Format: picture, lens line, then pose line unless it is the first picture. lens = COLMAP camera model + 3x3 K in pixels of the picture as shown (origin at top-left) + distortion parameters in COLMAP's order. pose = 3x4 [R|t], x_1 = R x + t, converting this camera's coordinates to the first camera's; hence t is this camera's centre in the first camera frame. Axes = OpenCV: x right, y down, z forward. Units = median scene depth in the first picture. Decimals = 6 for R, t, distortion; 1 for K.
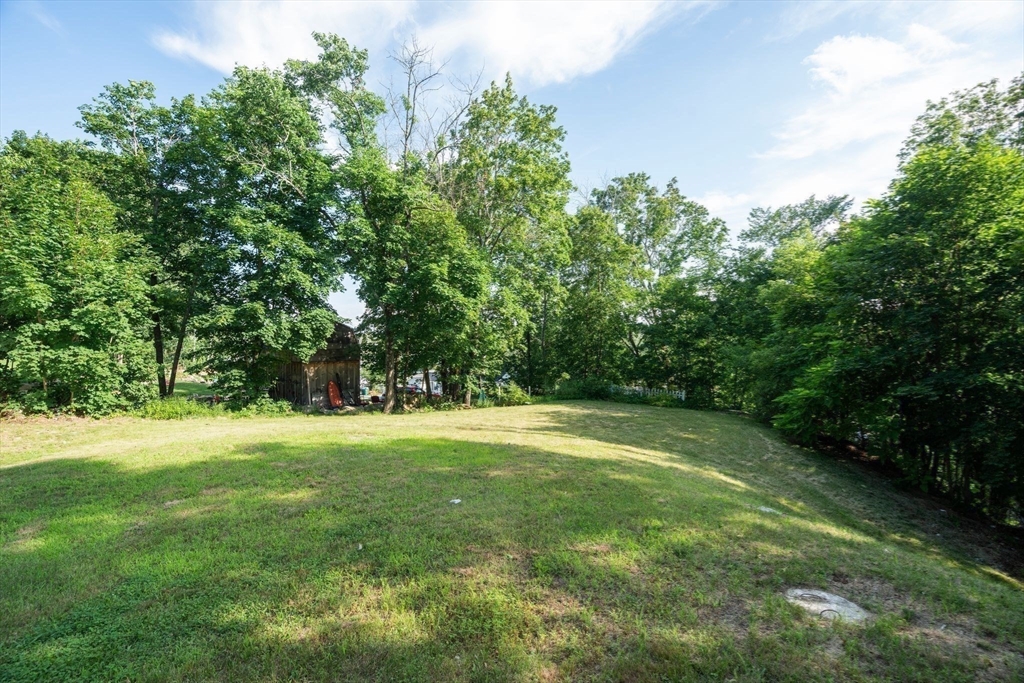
lens RADIAL K [[463.4, 0, 509.9], [0, 463.4, 335.5], [0, 0, 1]] dist [0.002167, 0.000764]
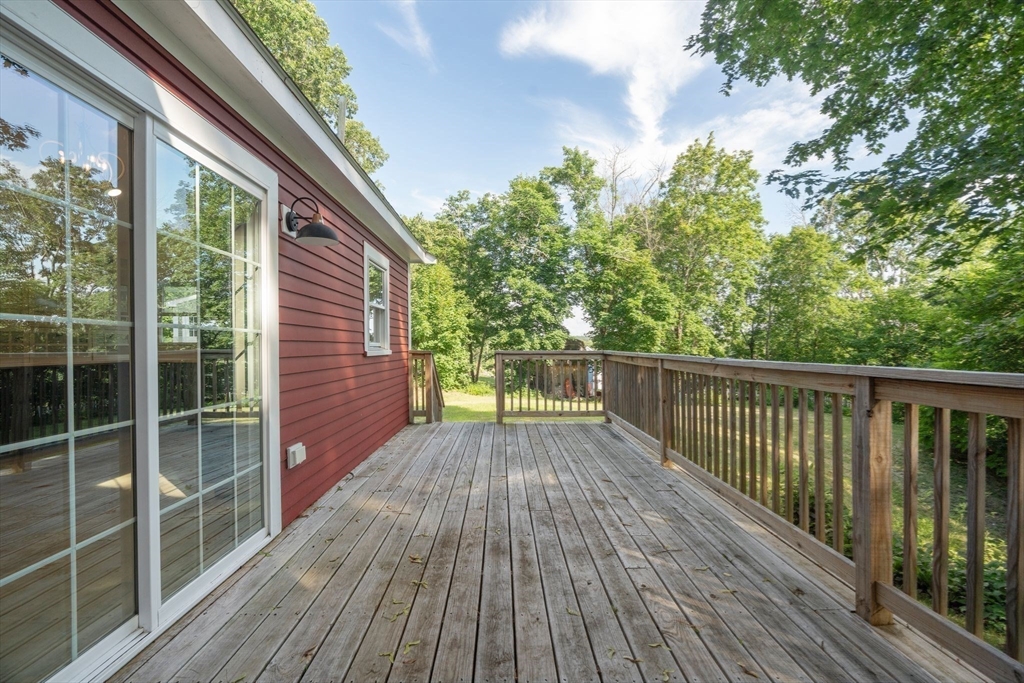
lens RADIAL K [[463.4, 0, 509.9], [0, 463.4, 335.5], [0, 0, 1]] dist [0.002167, 0.000764]
pose [[0.852967, 0.001640, -0.521962, 0.254346], [-0.004434, 0.999982, -0.004104, -0.034955], [0.521946, 0.005815, 0.852959, -0.381687]]
